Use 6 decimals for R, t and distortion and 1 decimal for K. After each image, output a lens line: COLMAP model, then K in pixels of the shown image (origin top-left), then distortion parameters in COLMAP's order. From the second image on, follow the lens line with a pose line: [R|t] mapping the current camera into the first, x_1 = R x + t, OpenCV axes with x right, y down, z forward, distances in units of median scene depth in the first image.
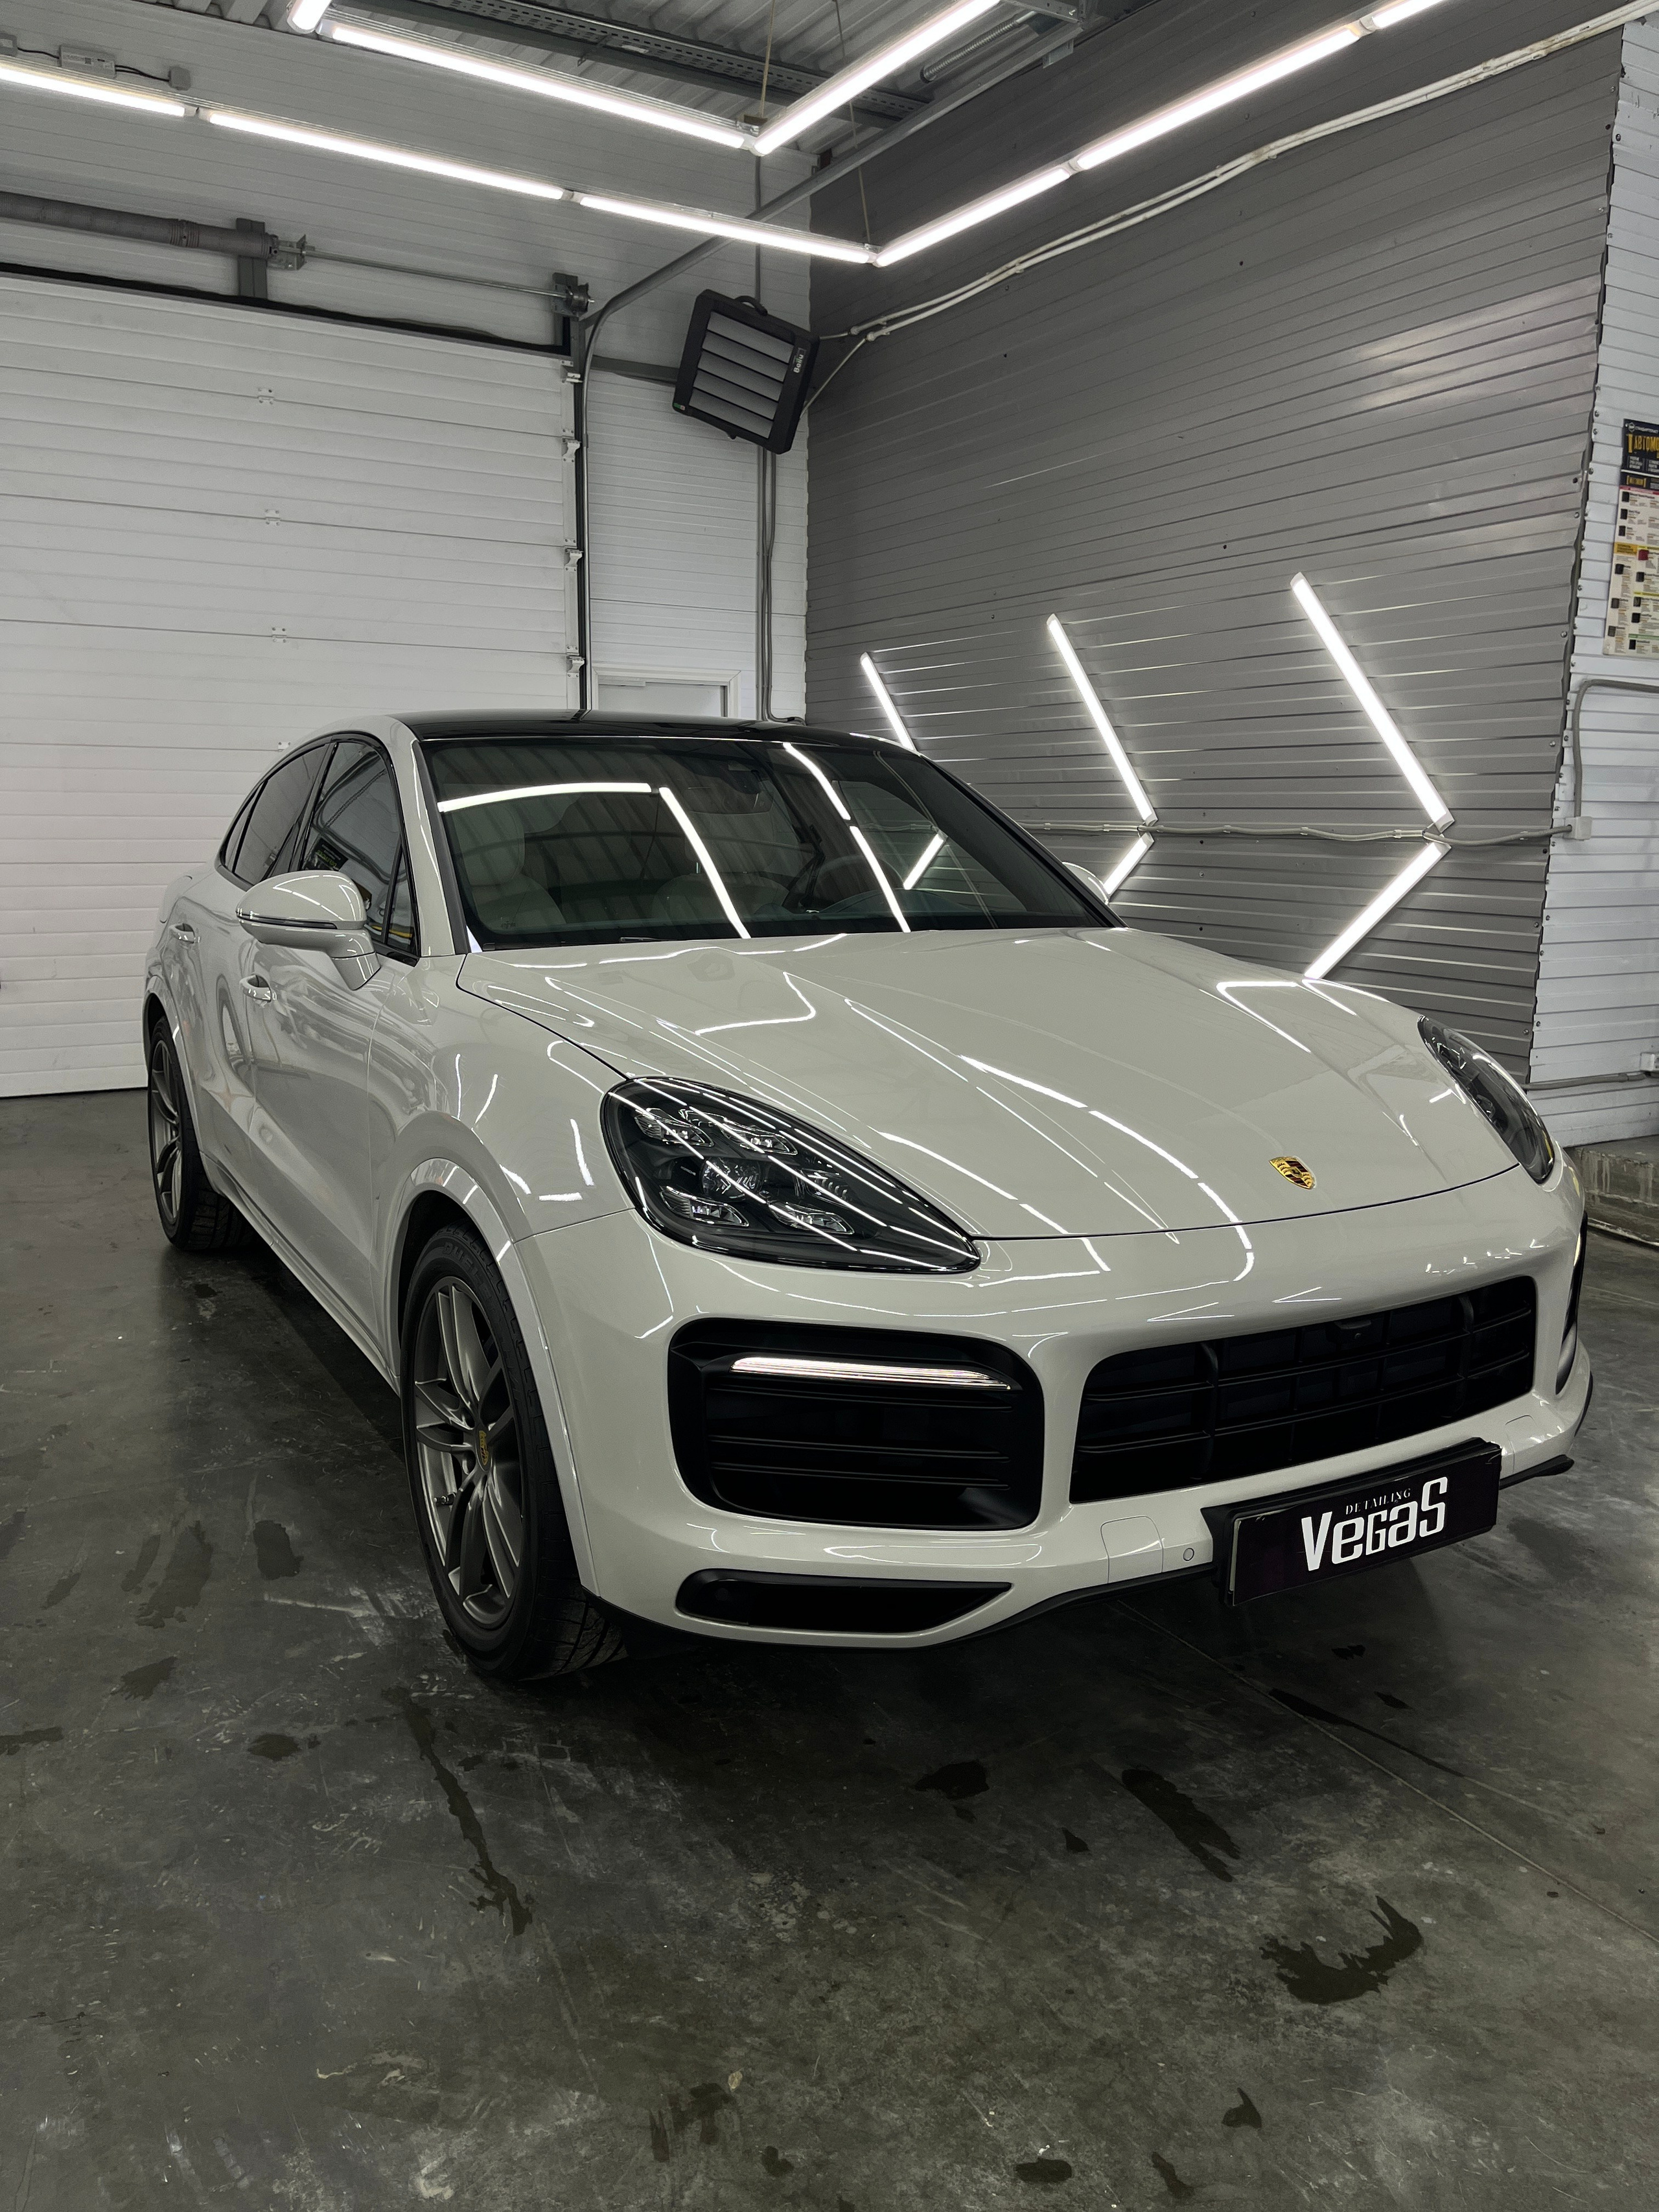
lens RADIAL K [[1692.8, 0, 853.6], [0, 1692.8, 1092.7], [0, 0, 1]] dist [0.065457, -0.086698]
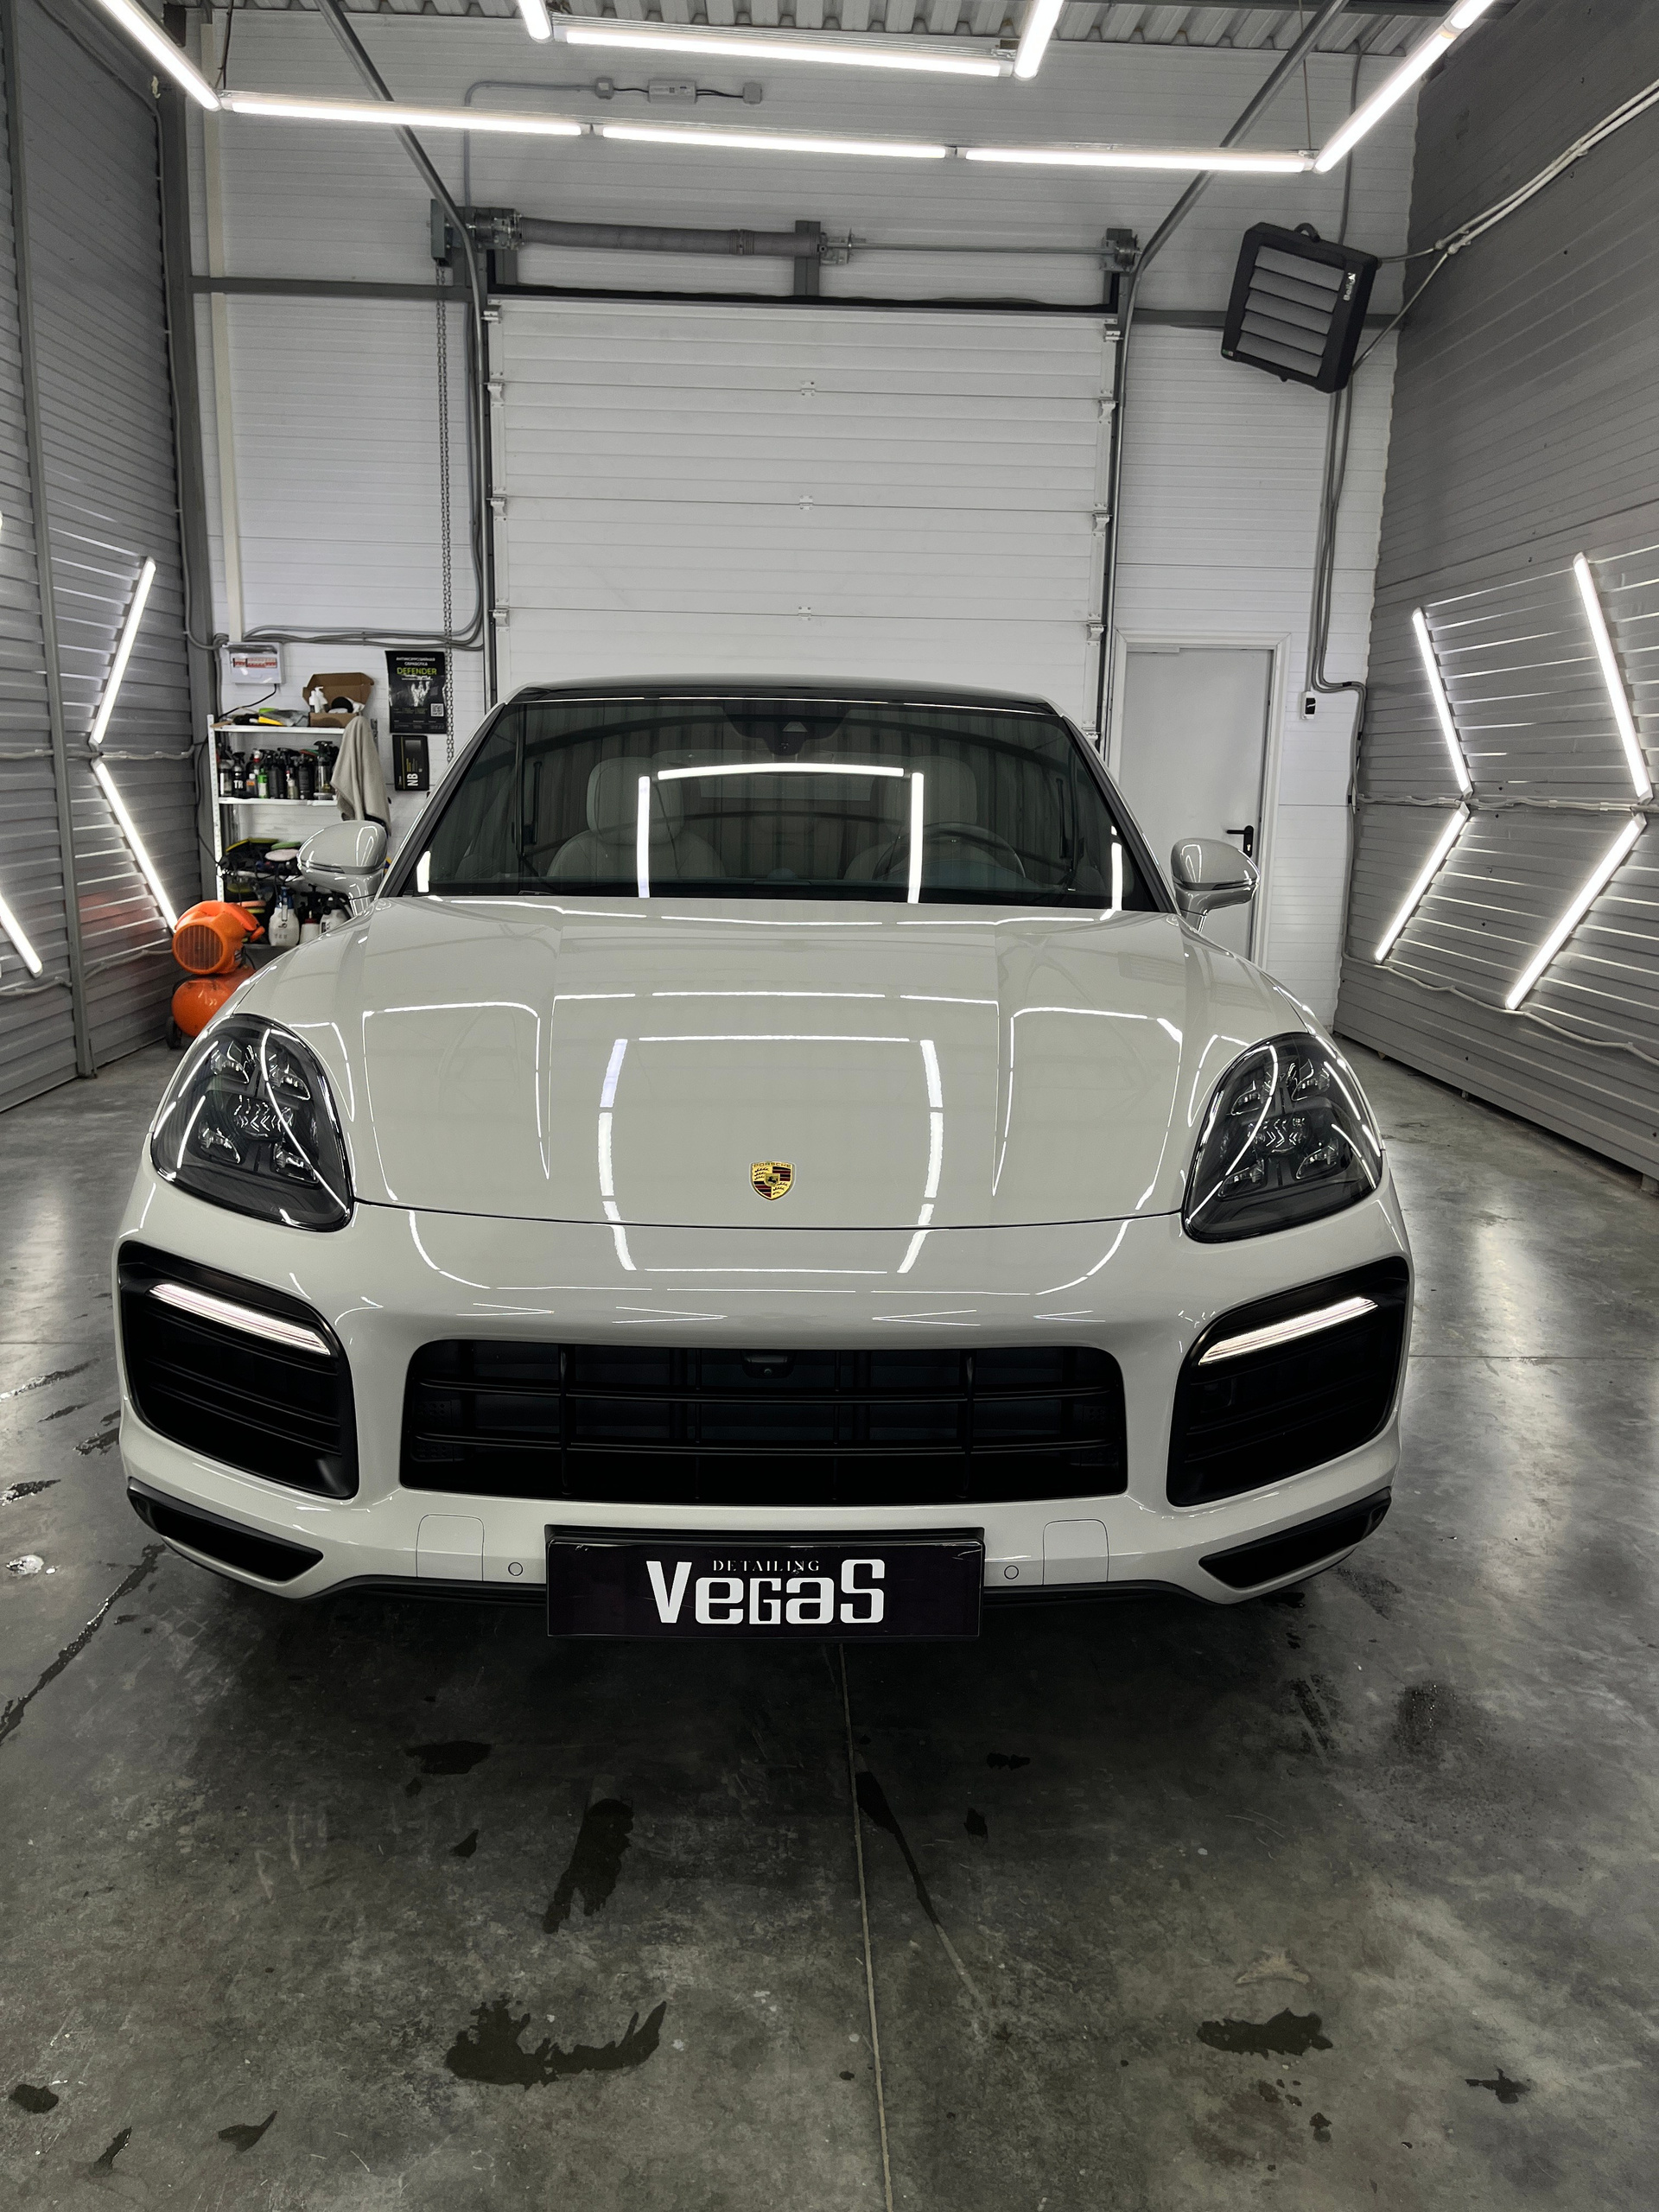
lens RADIAL K [[1692.8, 0, 838.2], [0, 1692.8, 1103.3], [0, 0, 1]] dist [0.065457, -0.086698]
pose [[0.874656, 0.101357, -0.474029, 0.582882], [-0.092674, 0.994822, 0.041715, -0.027005], [0.475803, 0.007444, 0.879520, 0.205950]]
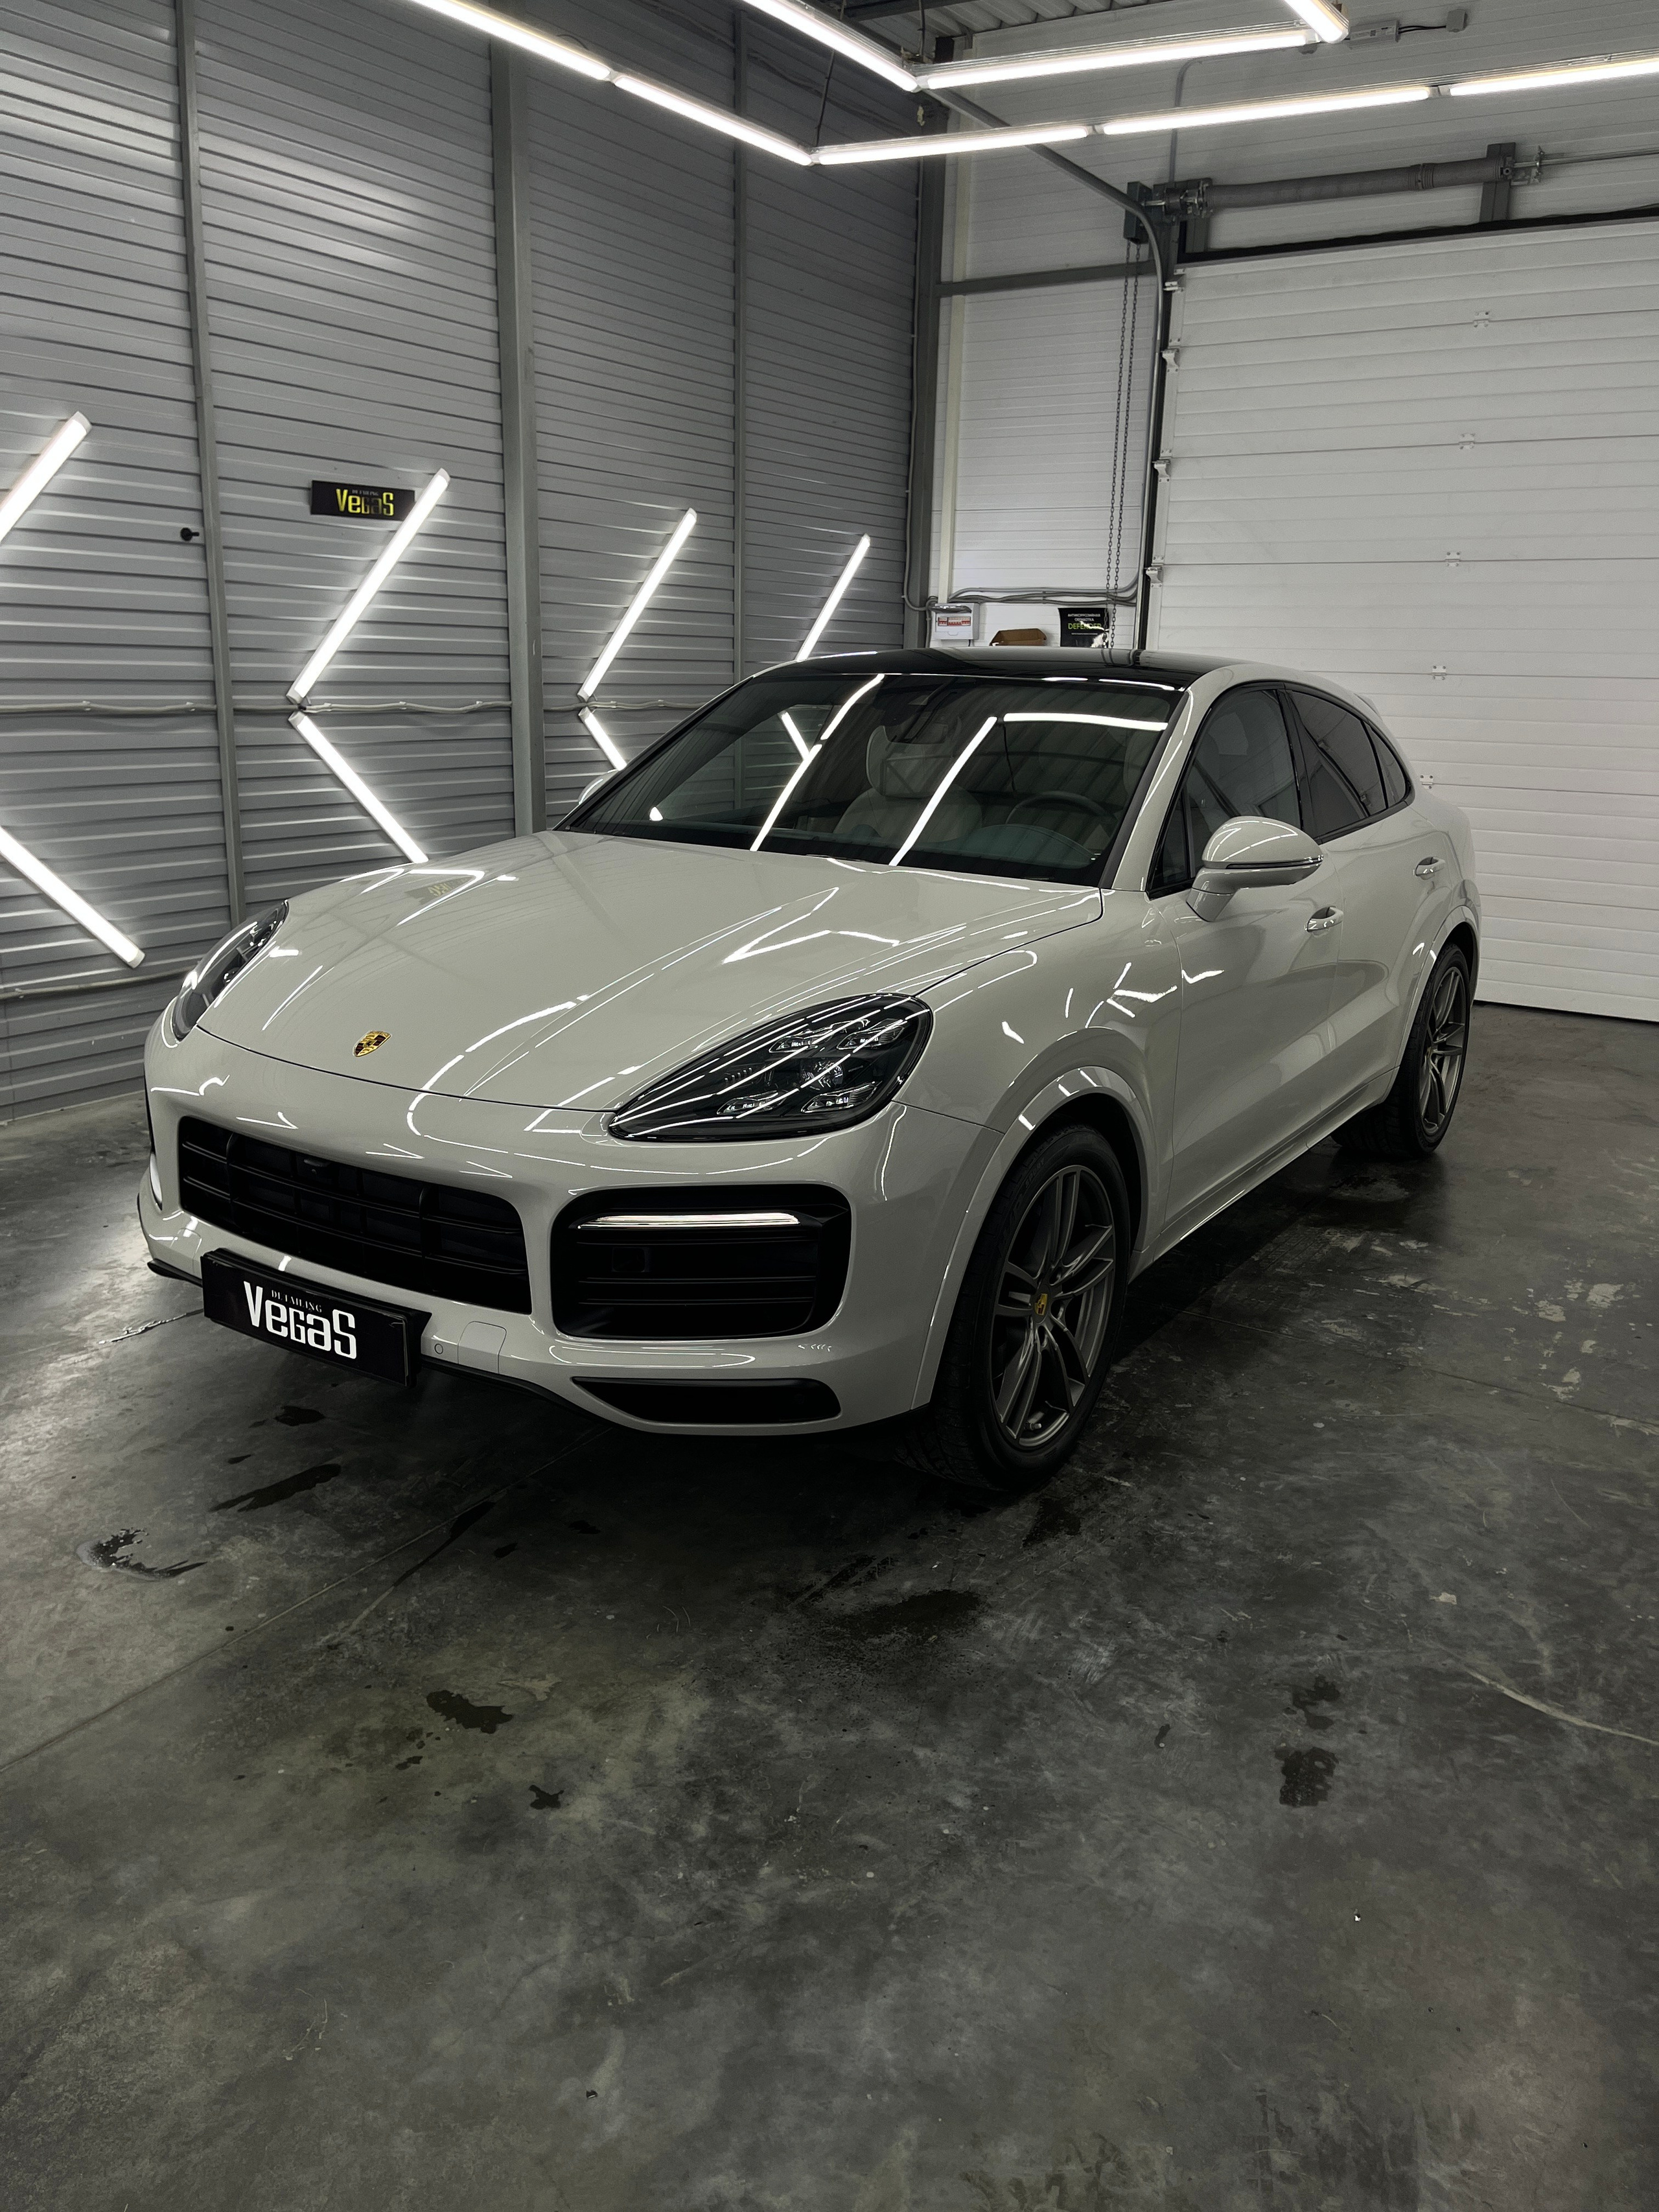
lens RADIAL K [[1692.8, 0, 832.8], [0, 1692.8, 1097.8], [0, 0, 1]] dist [0.065457, -0.086698]
pose [[0.438031, 0.222110, -0.871089, 1.244787], [-0.175023, 0.971525, 0.159709, -0.143498], [0.881757, 0.082503, 0.464432, 0.604157]]
